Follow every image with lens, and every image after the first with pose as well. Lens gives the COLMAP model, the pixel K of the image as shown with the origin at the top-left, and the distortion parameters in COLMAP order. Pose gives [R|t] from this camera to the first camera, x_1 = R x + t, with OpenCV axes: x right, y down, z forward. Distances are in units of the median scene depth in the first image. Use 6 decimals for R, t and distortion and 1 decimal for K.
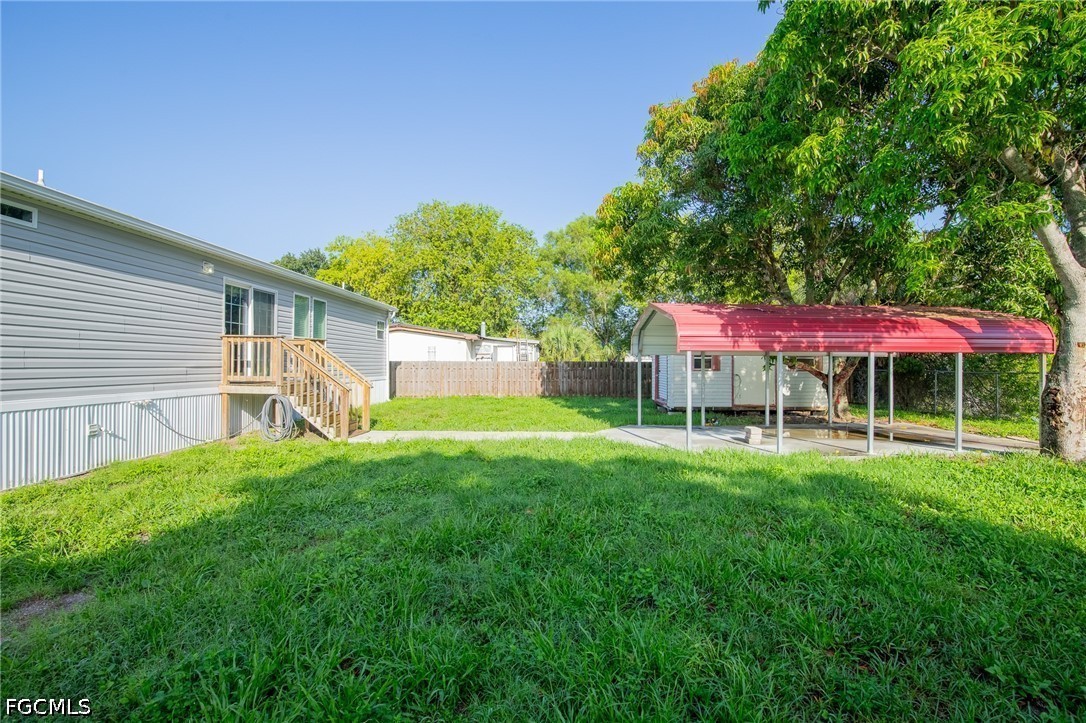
lens RADIAL K [[499.3, 0, 543.0], [0, 499.3, 361.5], [0, 0, 1]] dist [-0.041116, 0.009504]
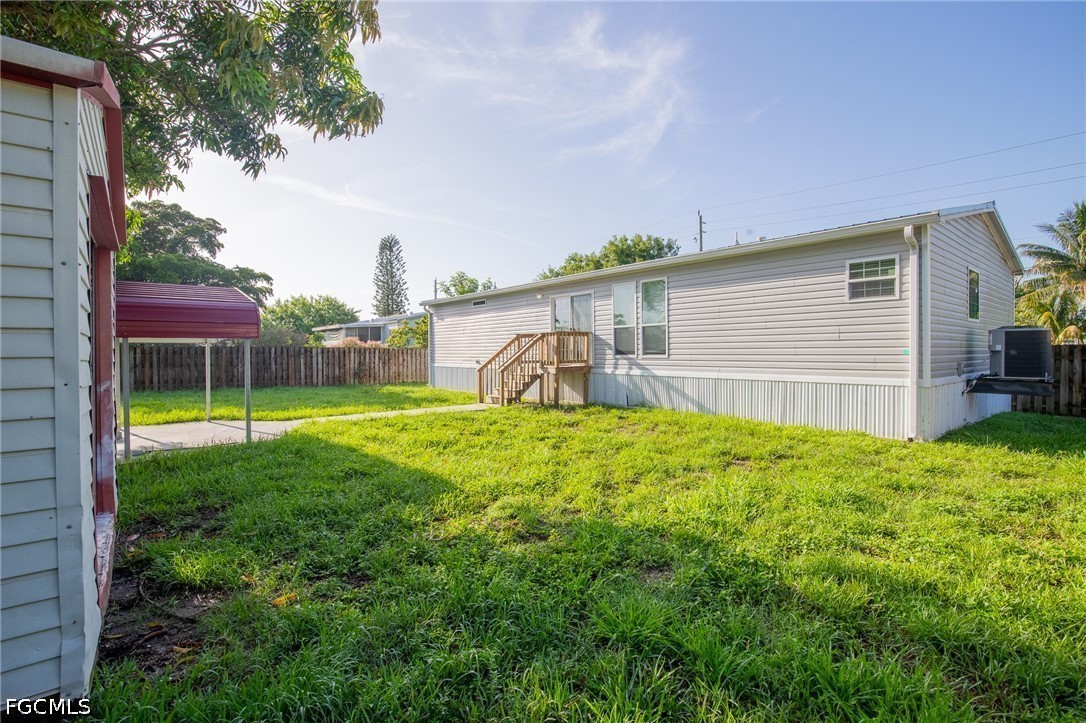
lens RADIAL K [[499.3, 0, 543.0], [0, 499.3, 361.5], [0, 0, 1]] dist [-0.041116, 0.009504]
pose [[-0.754687, 0.014868, -0.655916, 0.386397], [0.007645, 0.999875, 0.013869, 0.010826], [0.656040, 0.005452, -0.754707, 2.055865]]
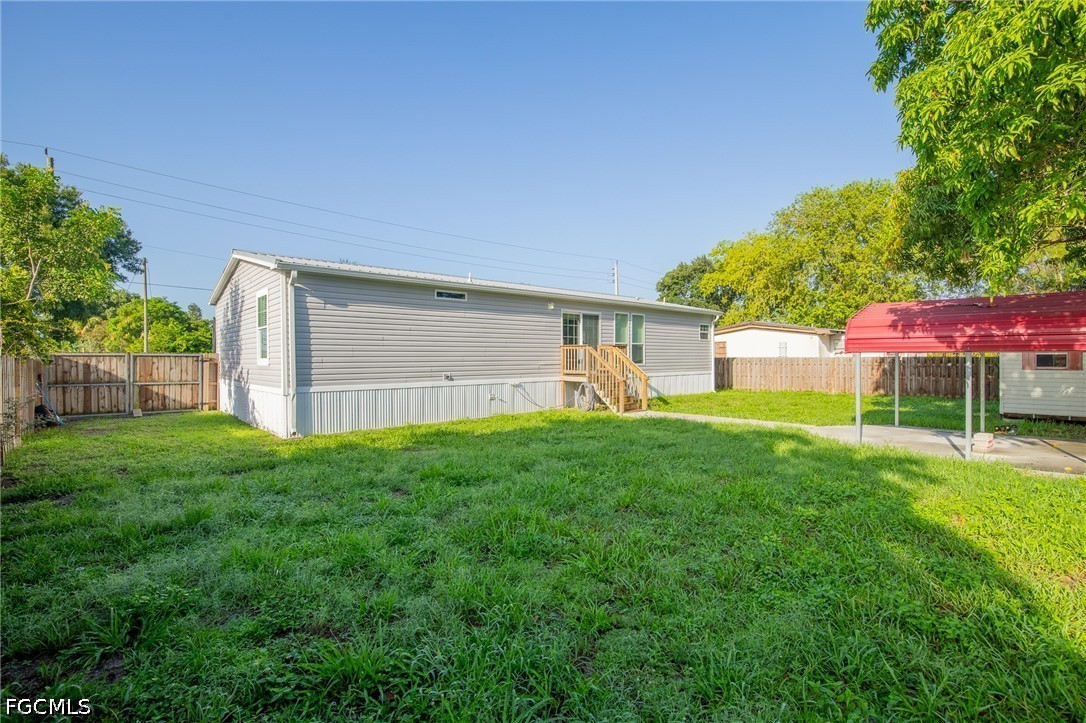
lens RADIAL K [[499.3, 0, 543.0], [0, 499.3, 361.5], [0, 0, 1]] dist [-0.041116, 0.009504]
pose [[0.691125, 0.001130, -0.722734, 0.476697], [0.009201, 0.999904, 0.010361, -0.015641], [0.722677, -0.013811, 0.691048, -0.181736]]
